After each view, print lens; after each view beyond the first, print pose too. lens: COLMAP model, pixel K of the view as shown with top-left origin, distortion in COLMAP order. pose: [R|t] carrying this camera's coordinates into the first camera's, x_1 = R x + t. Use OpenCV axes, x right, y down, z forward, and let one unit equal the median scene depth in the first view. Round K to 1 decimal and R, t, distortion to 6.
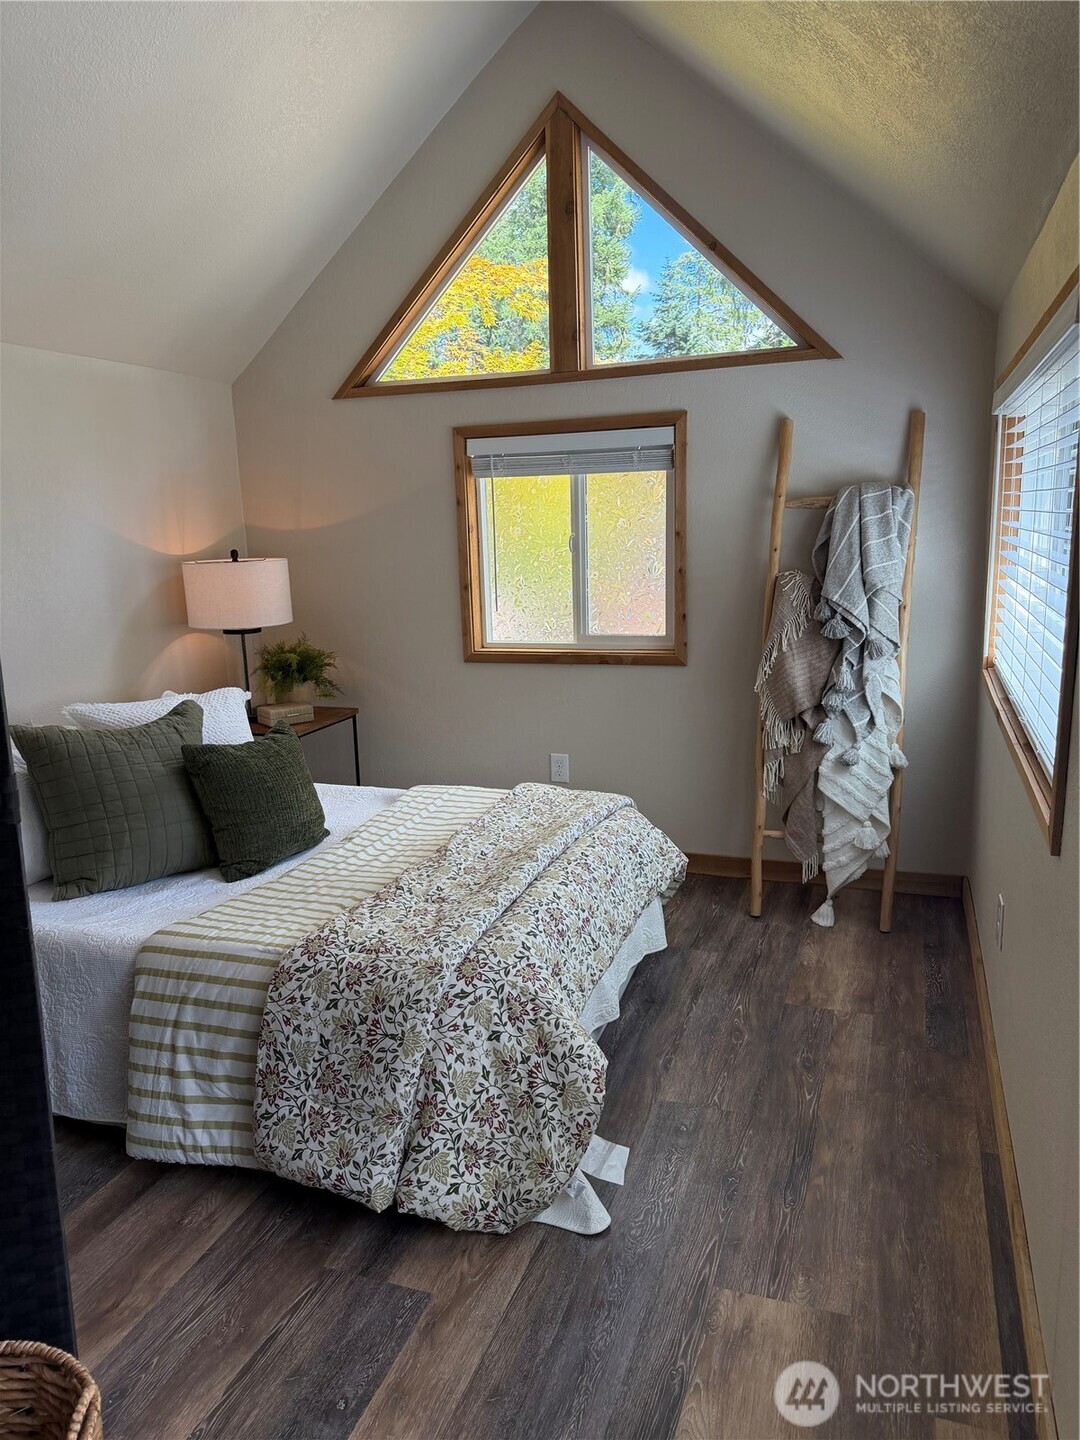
lens RADIAL K [[1021.3, 0, 534.7], [0, 1021.3, 729.5], [0, 0, 1]] dist [0.051681, -0.059414]
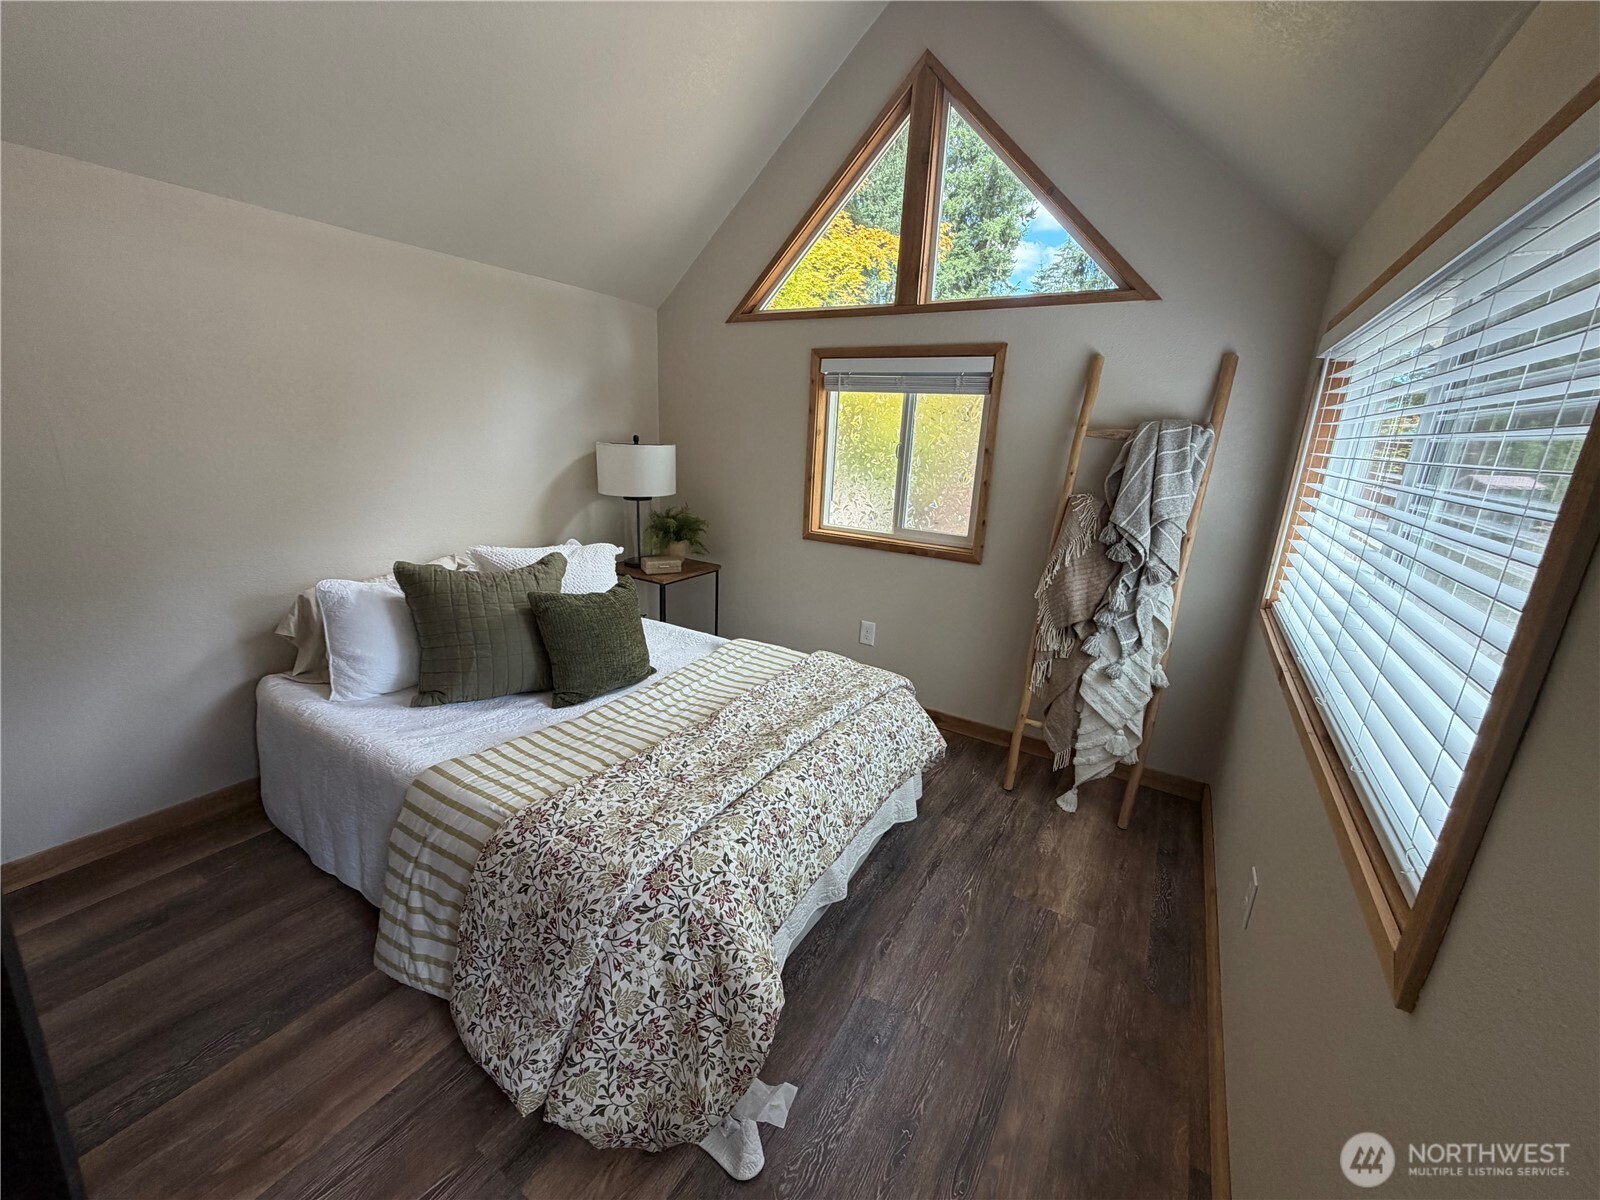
lens RADIAL K [[638.8, 0, 795.0], [0, 638.8, 602.1], [0, 0, 1]] dist [-0.001270, 0.001742]
pose [[0.976136, 0.126929, -0.176203, 0.094101], [-0.115661, 0.990614, 0.072852, -0.061065], [0.183796, -0.050733, 0.981654, 0.297022]]
